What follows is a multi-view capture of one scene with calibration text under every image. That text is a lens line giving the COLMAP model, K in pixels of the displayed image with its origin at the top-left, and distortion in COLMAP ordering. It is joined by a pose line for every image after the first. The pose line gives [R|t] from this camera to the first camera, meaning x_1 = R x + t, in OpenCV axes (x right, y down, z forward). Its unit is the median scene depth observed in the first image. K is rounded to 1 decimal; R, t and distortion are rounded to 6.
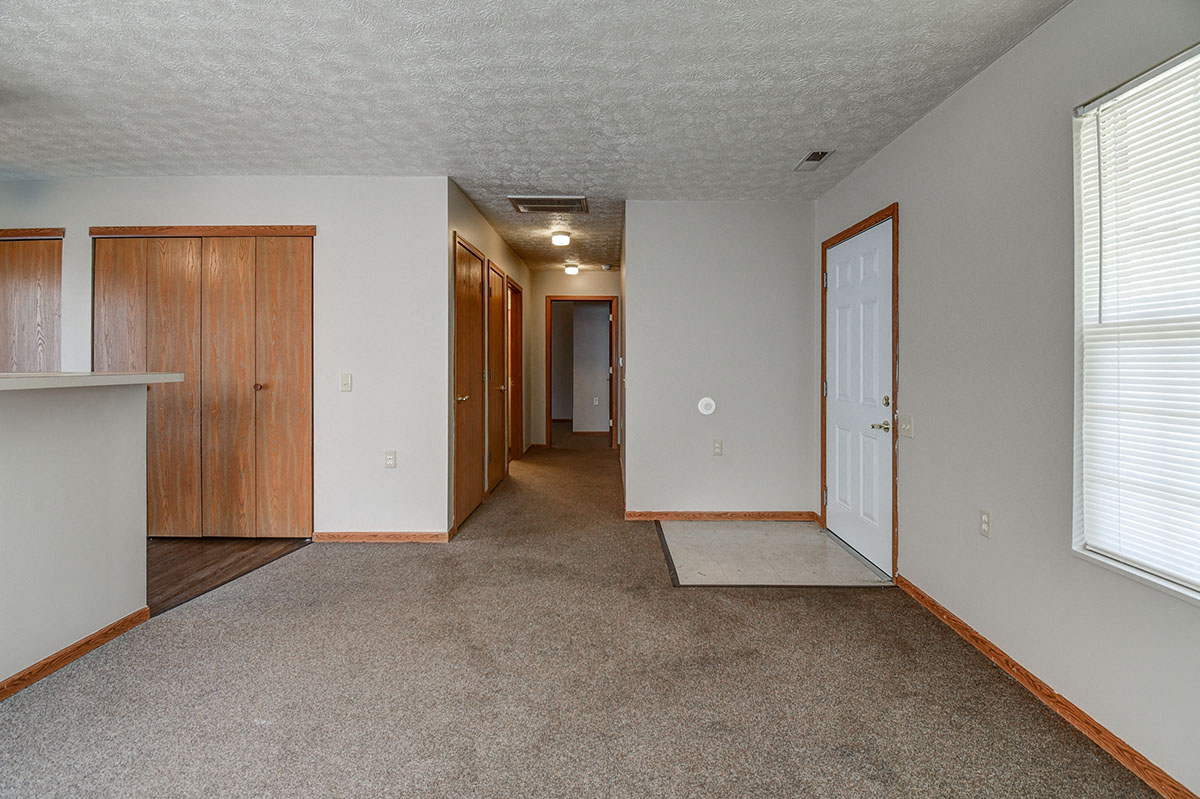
lens RADIAL K [[548.4, 0, 601.3], [0, 548.4, 354.9], [0, 0, 1]] dist [0.019796, -0.021625]
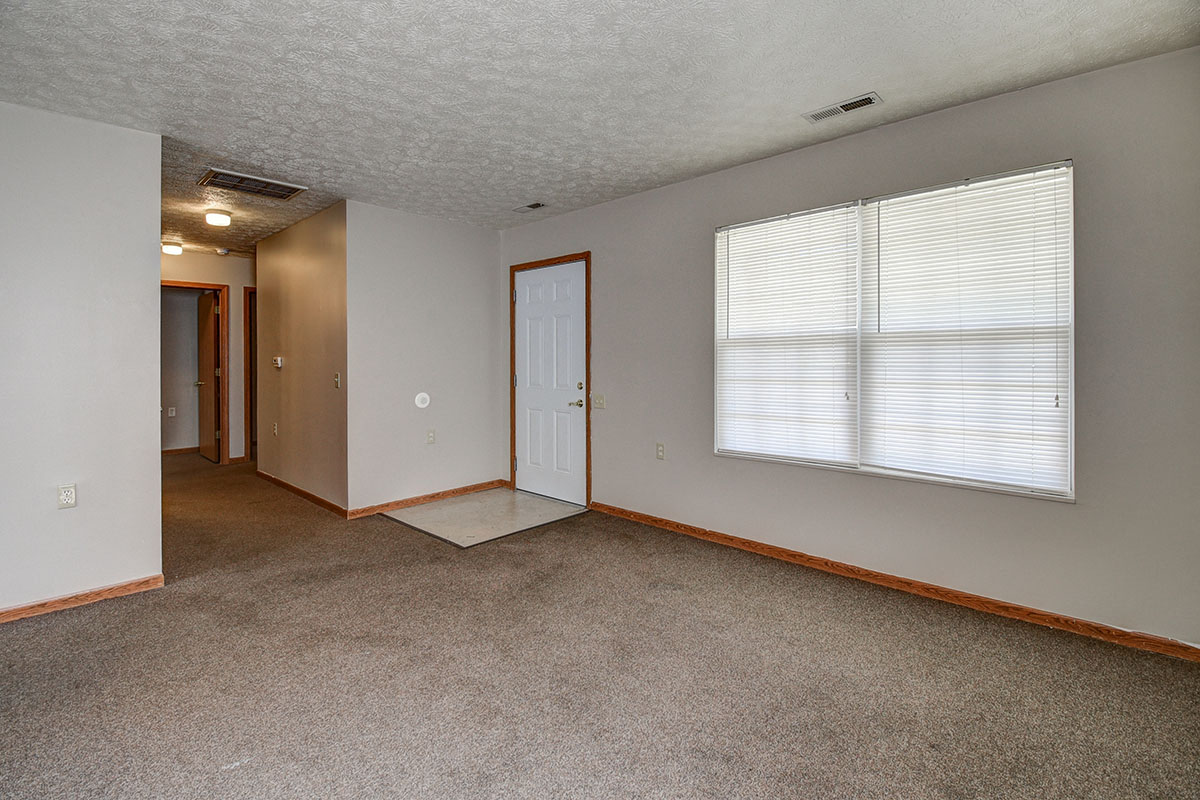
lens RADIAL K [[548.4, 0, 601.3], [0, 548.4, 355.4], [0, 0, 1]] dist [0.019796, -0.021625]
pose [[0.682913, -0.003700, 0.730491, -0.437494], [0.001483, 0.999992, 0.003679, -0.001375], [-0.730499, -0.001429, 0.682913, -0.024021]]
